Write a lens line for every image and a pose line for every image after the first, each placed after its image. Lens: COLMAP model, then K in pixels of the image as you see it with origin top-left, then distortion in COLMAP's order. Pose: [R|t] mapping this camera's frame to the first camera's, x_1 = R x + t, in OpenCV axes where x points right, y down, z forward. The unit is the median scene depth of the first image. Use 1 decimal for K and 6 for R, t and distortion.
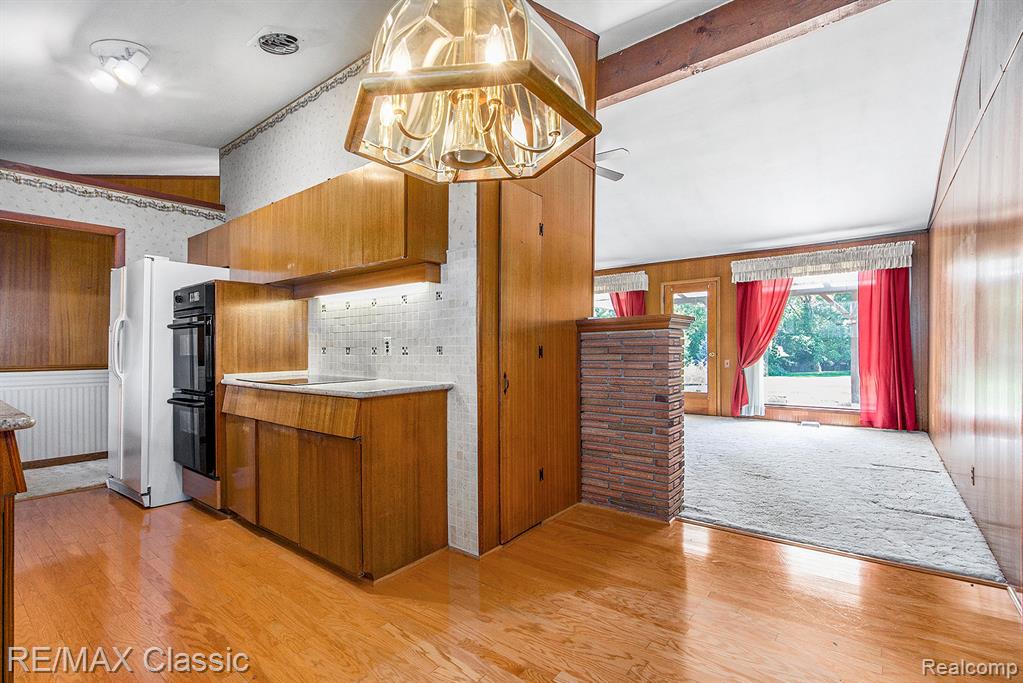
lens RADIAL K [[470.0, 0, 515.7], [0, 470.0, 352.1], [0, 0, 1]] dist [0.002224, 0.001297]
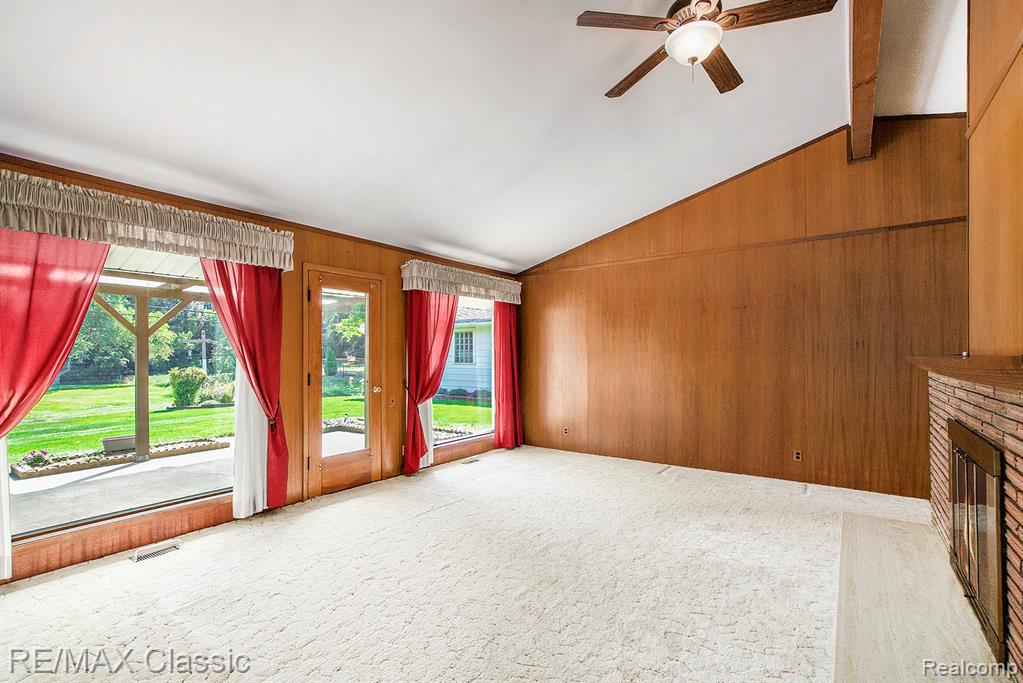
lens RADIAL K [[470.0, 0, 506.1], [0, 470.0, 346.8], [0, 0, 1]] dist [0.002224, 0.001297]
pose [[-0.026394, 0.025560, 0.999325, -0.304462], [0.015632, 0.999561, -0.025153, -0.042995], [-0.999529, 0.014958, -0.026782, 1.000559]]
